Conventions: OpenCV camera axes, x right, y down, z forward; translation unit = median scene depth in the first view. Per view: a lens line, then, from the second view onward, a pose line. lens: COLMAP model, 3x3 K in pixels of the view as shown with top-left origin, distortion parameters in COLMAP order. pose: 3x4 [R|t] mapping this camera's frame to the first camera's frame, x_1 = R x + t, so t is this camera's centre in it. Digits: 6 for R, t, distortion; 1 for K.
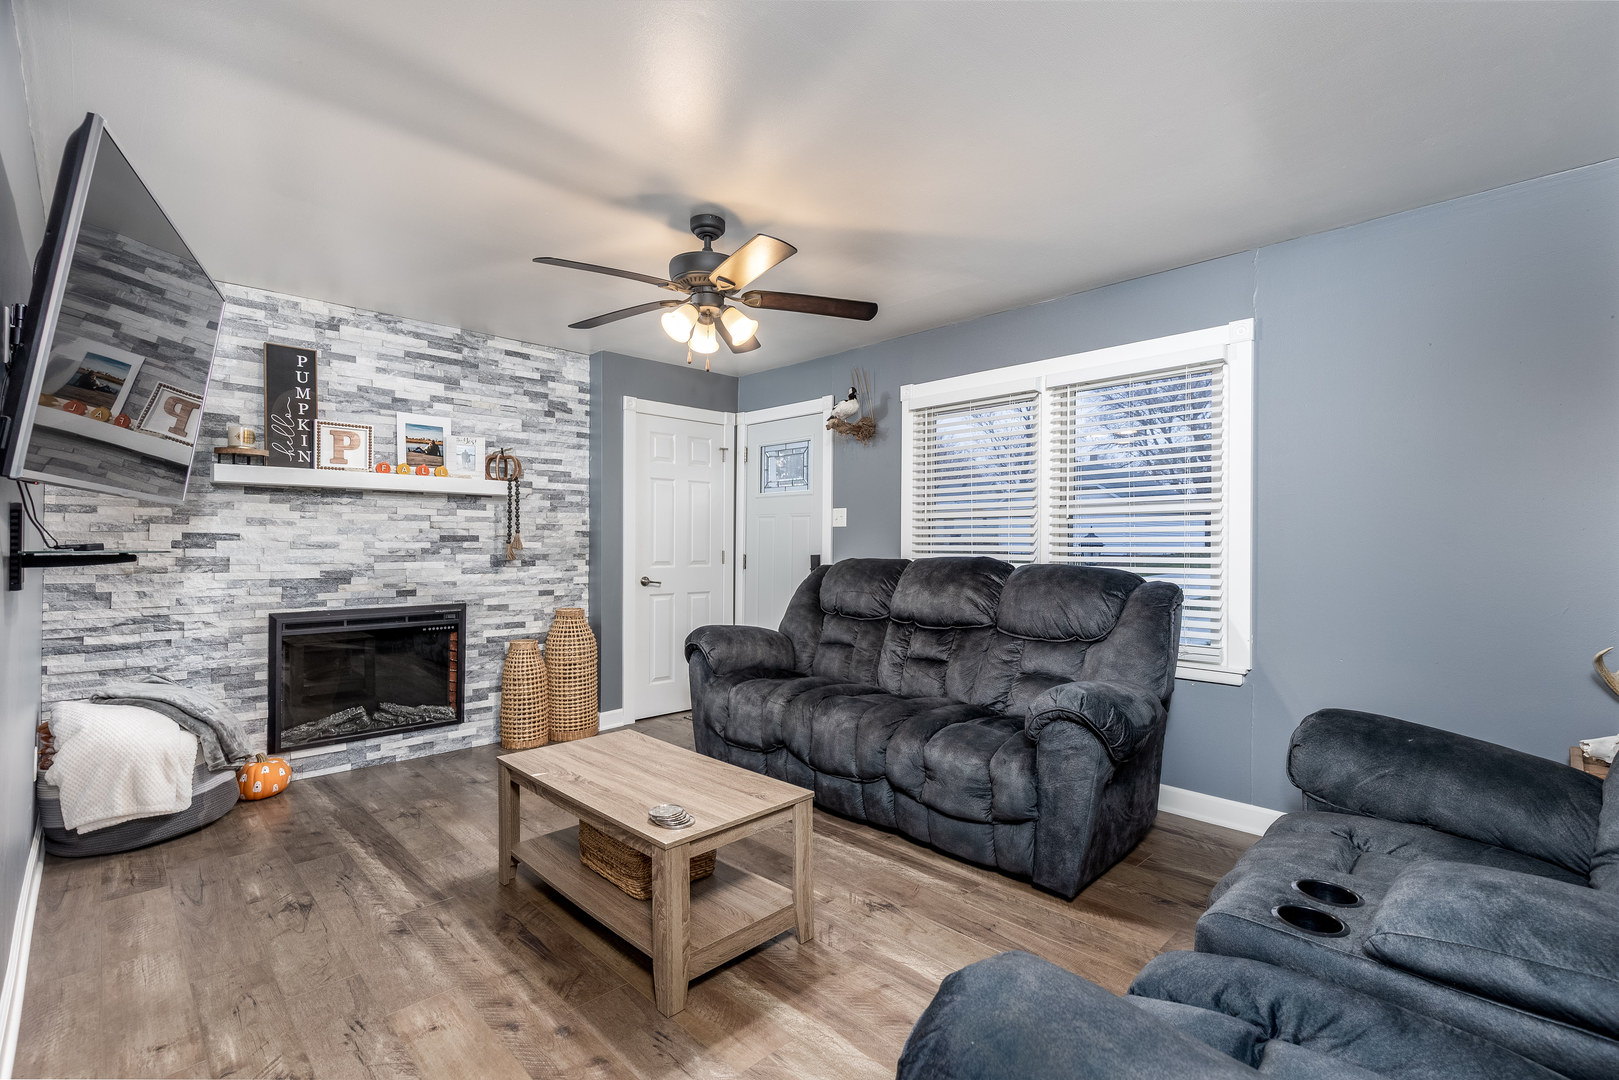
lens RADIAL K [[731.5, 0, 807.1], [0, 731.5, 541.0], [0, 0, 1]] dist [0.004531, 0.001116]
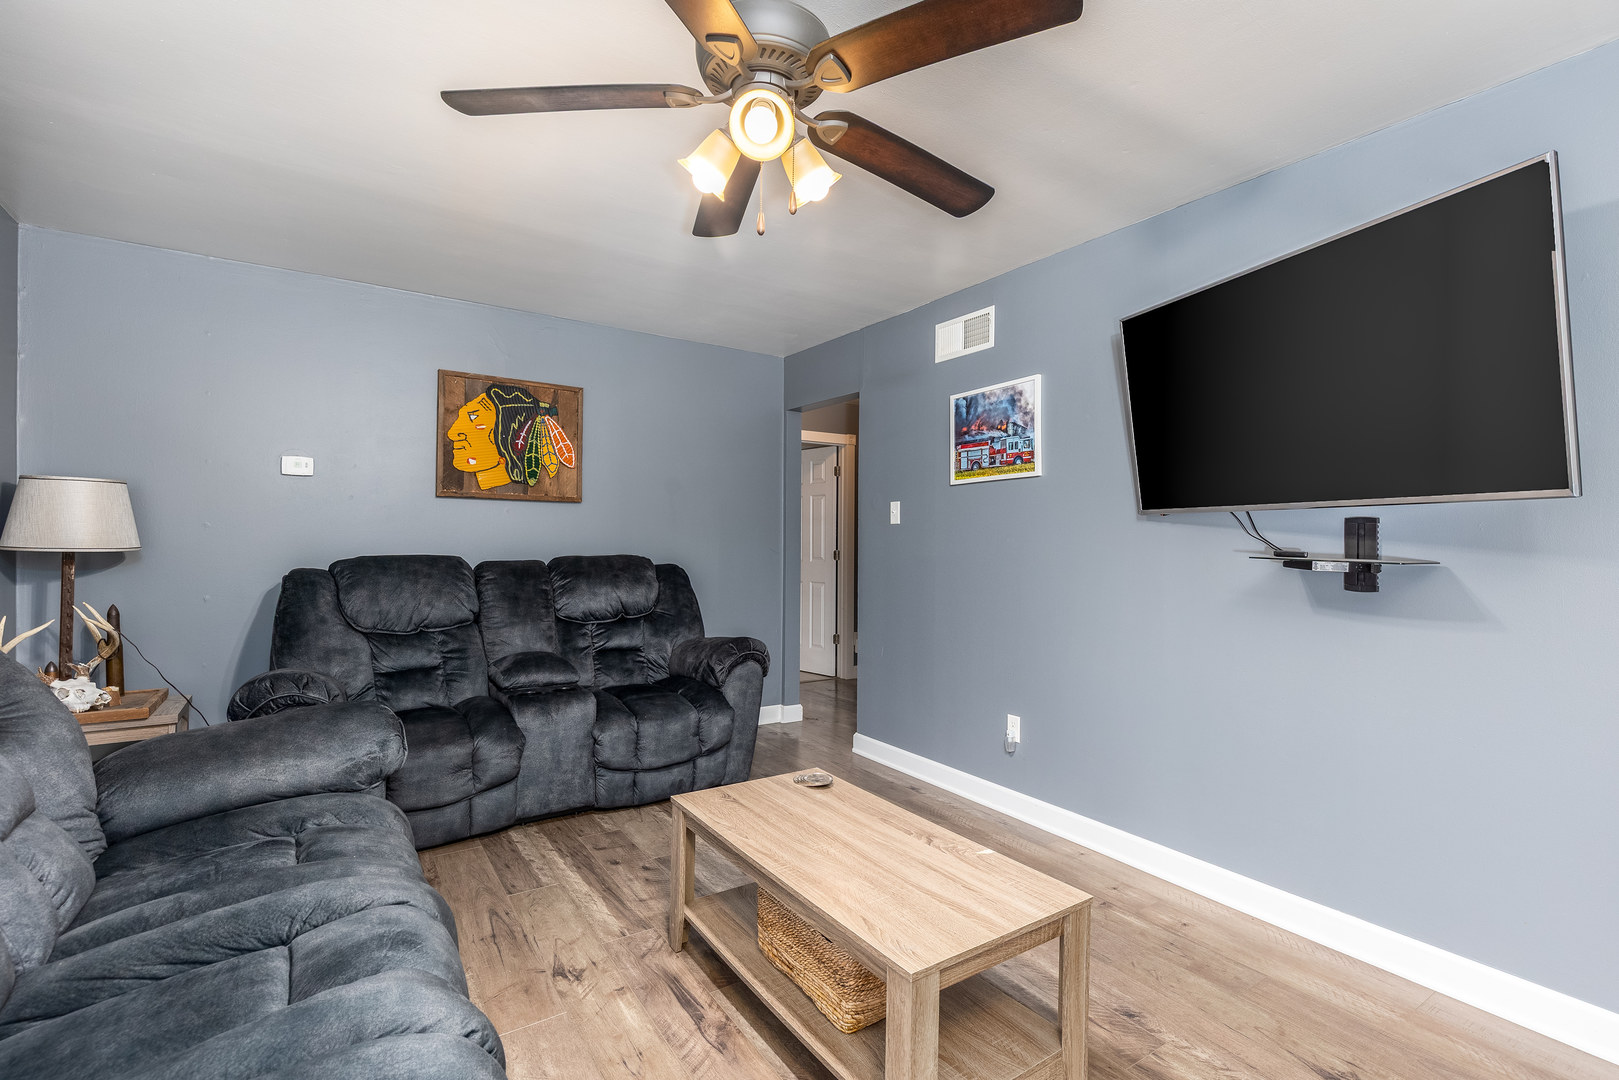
lens RADIAL K [[731.5, 0, 810.7], [0, 731.5, 537.1], [0, 0, 1]] dist [0.004531, 0.001116]
pose [[-0.984000, -0.009466, 0.177919, -0.333544], [-0.010703, 0.999925, -0.005993, -0.003152], [-0.177849, -0.007801, -0.984027, 1.859923]]
